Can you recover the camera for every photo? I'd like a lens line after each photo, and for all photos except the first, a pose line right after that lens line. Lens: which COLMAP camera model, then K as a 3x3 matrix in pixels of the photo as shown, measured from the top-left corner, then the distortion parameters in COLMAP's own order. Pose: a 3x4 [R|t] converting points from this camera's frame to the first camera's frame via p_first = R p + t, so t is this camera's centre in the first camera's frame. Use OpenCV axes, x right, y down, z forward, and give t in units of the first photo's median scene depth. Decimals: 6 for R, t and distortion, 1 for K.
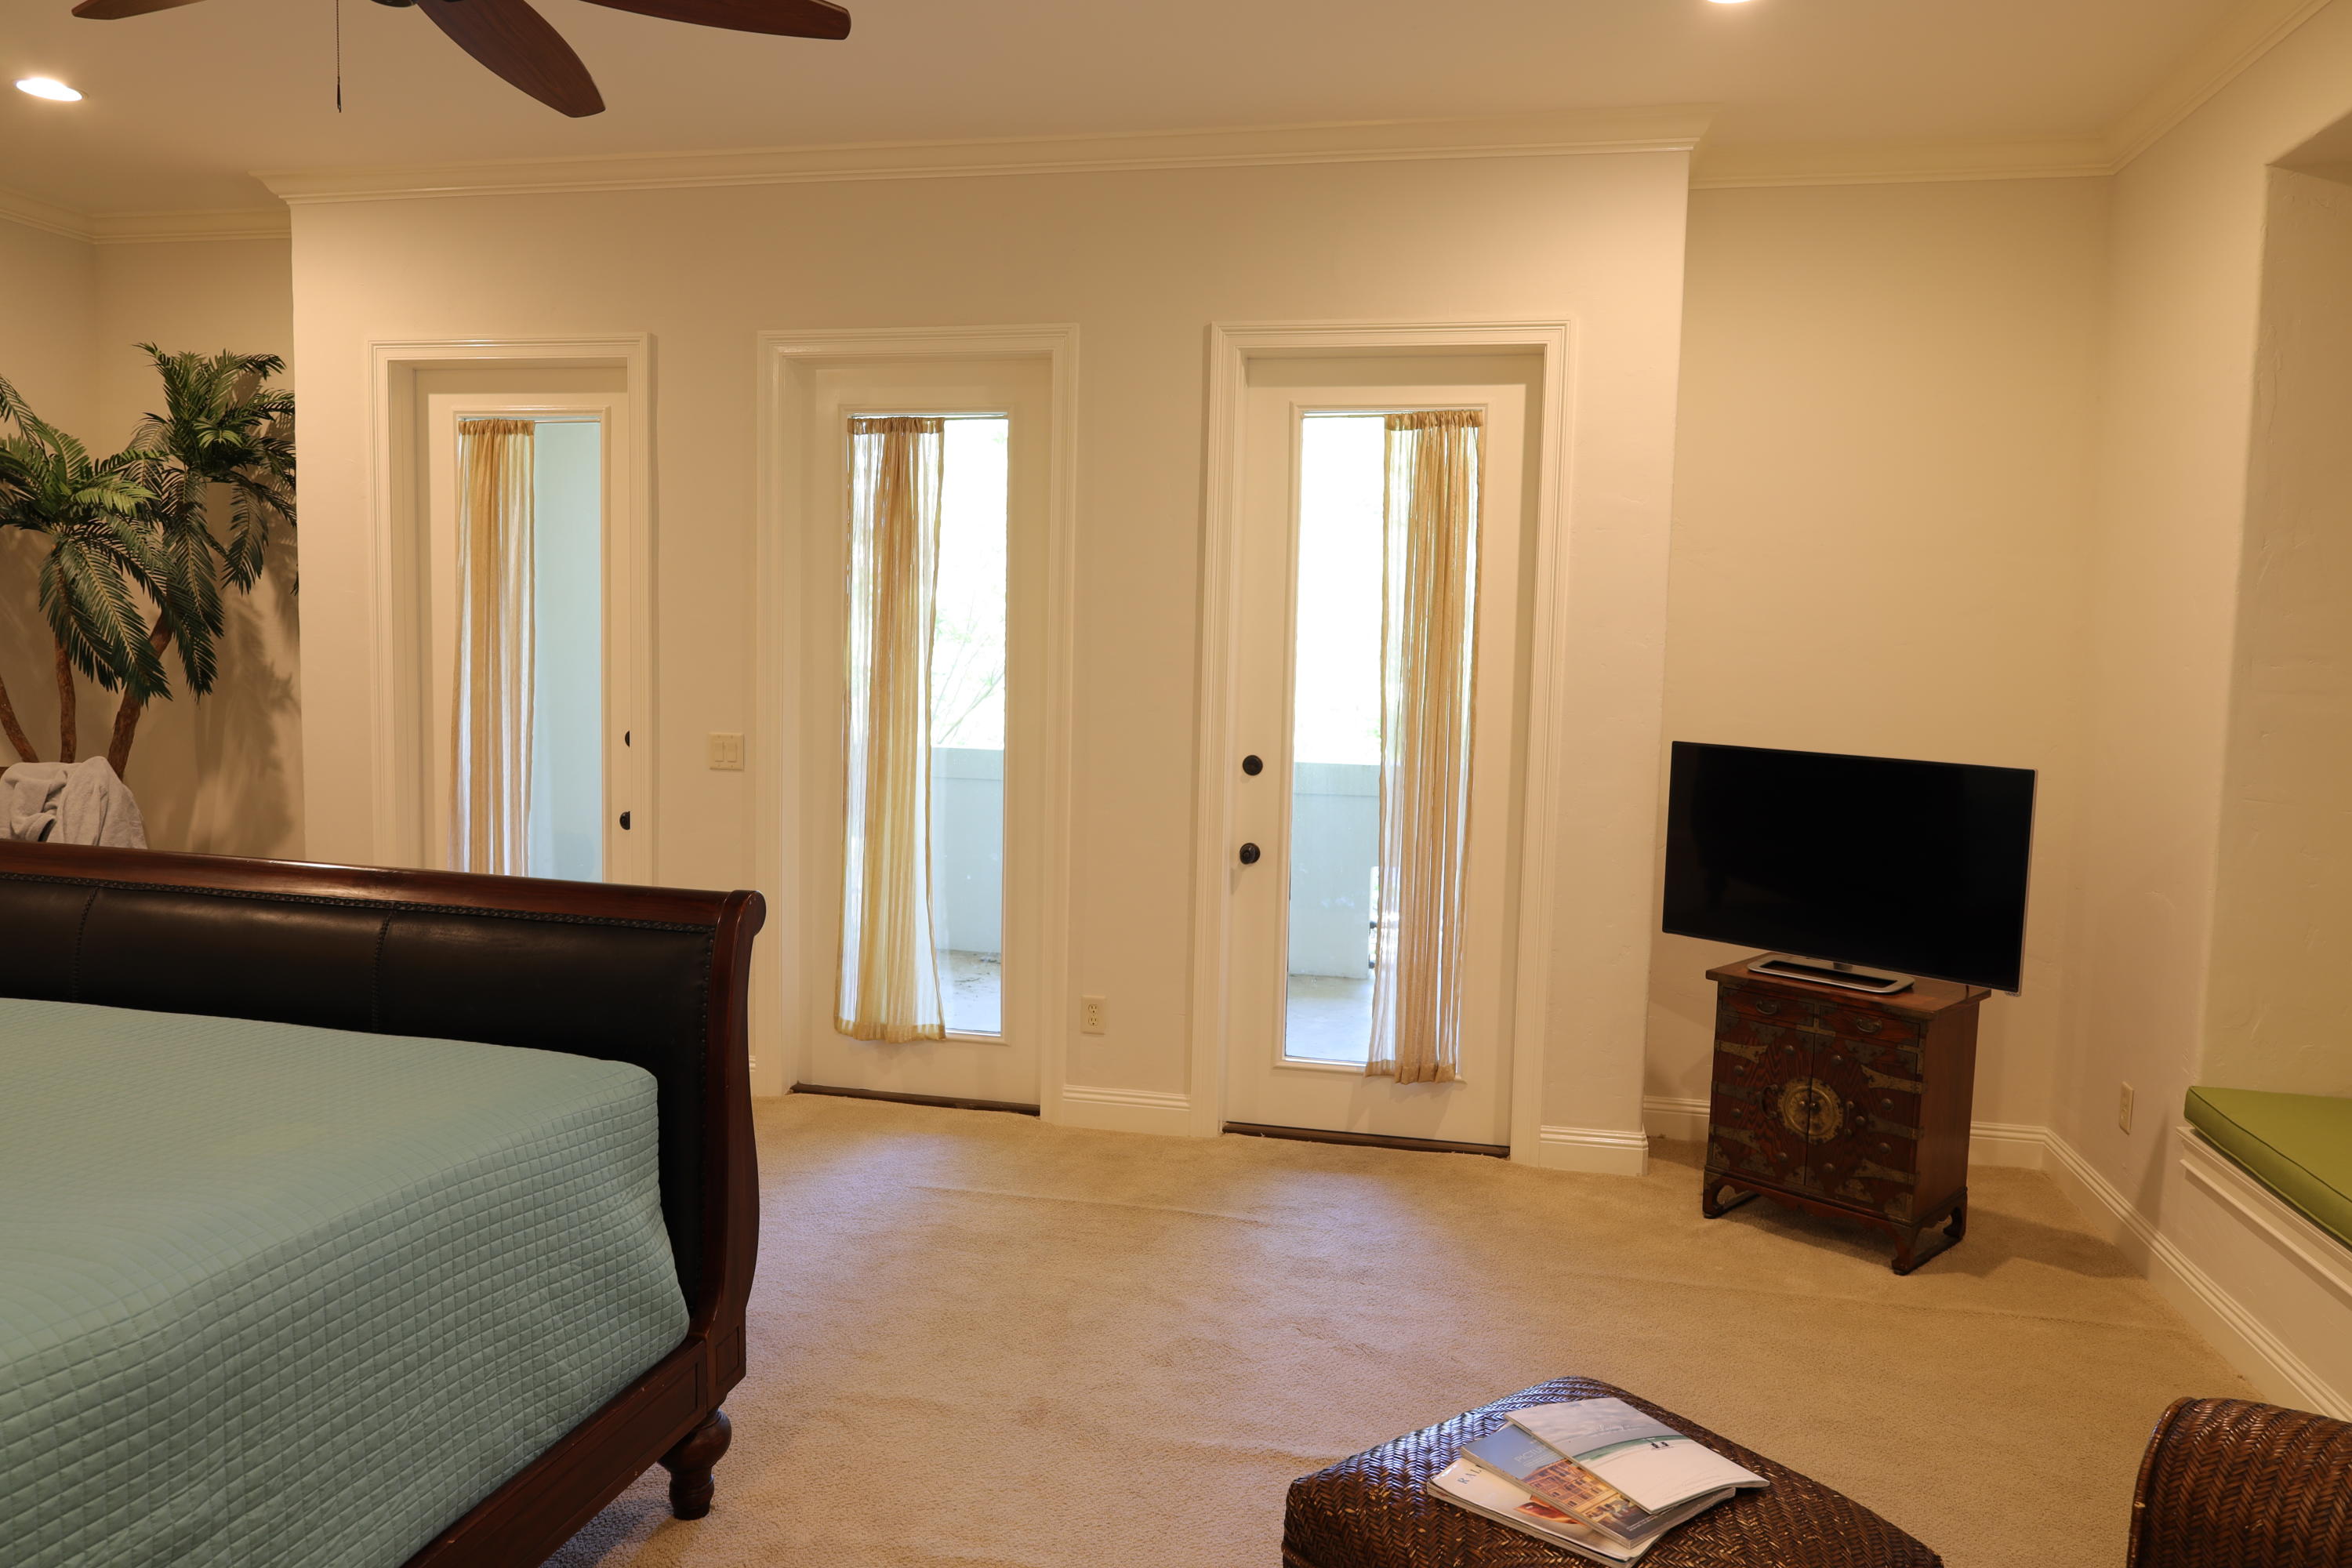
lens RADIAL K [[1610.6, 0, 1174.8], [0, 1610.6, 788.6], [0, 0, 1]] dist [-0.002213, -0.000282]
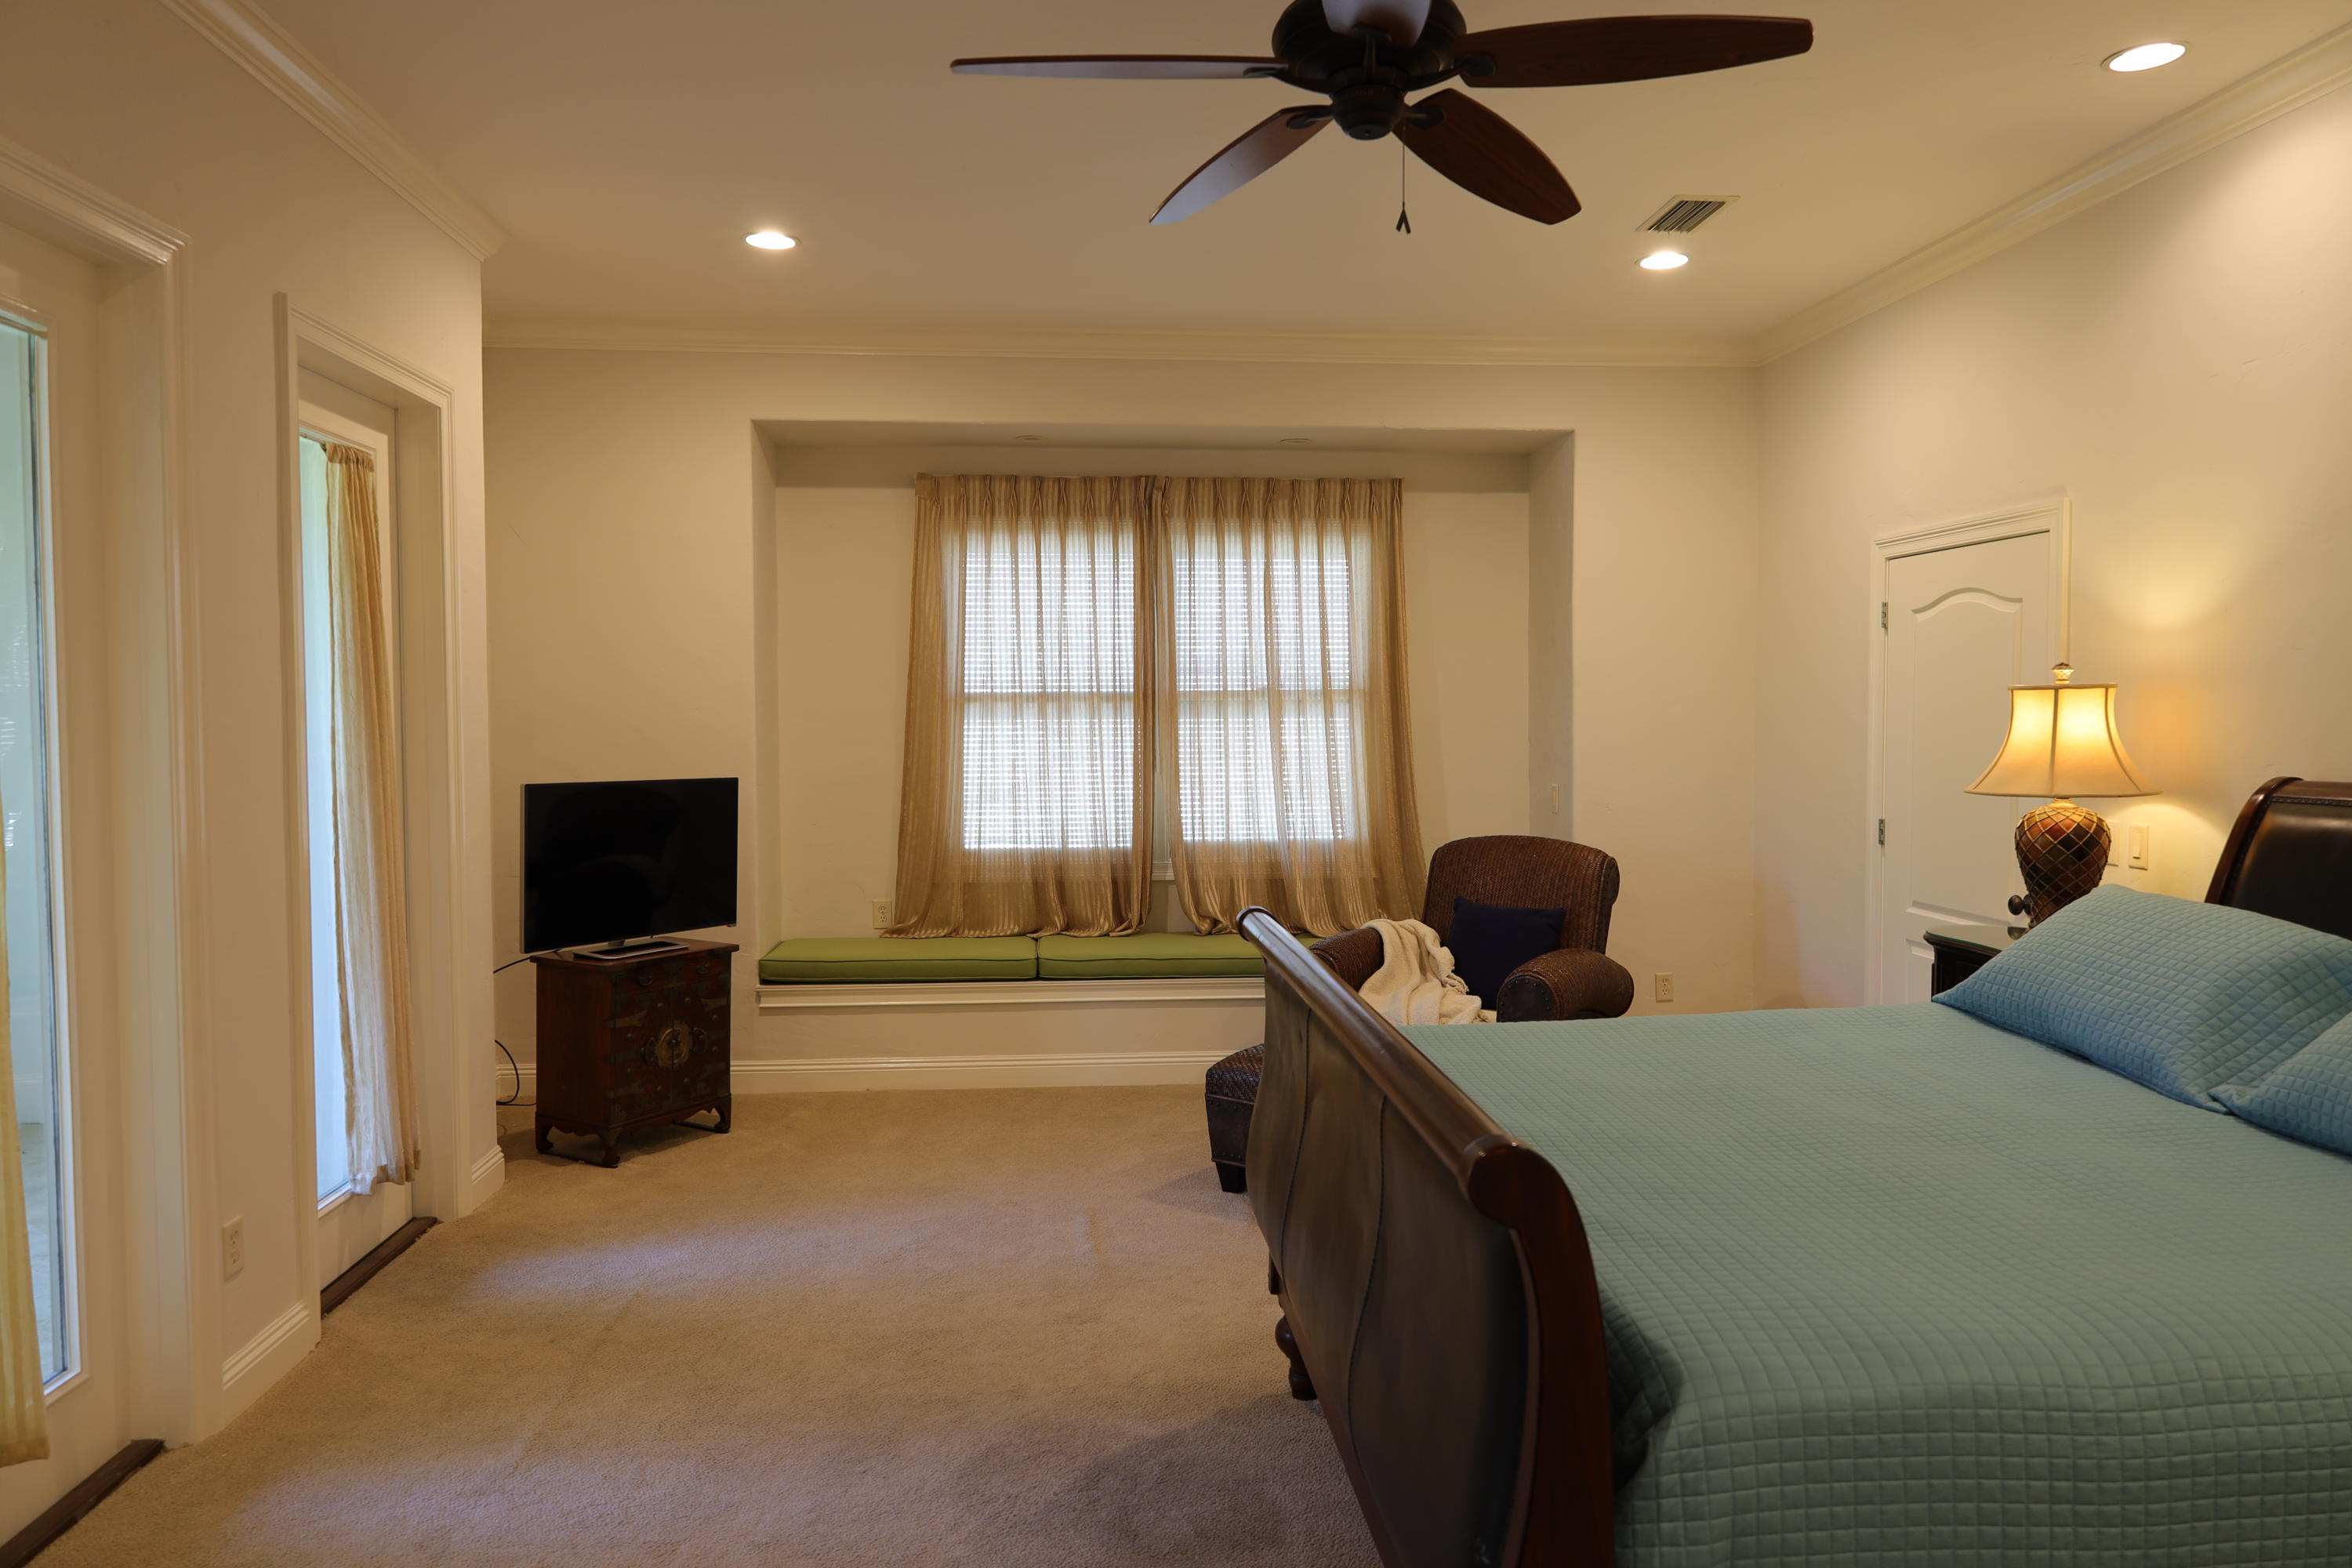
lens RADIAL K [[1610.6, 0, 1172.8], [0, 1610.6, 774.4], [0, 0, 1]] dist [-0.002213, -0.000282]
pose [[-0.300419, -0.057276, 0.952086, -0.960038], [0.080173, 0.993146, 0.085043, -0.101319], [-0.950432, 0.101880, -0.293768, 0.945075]]
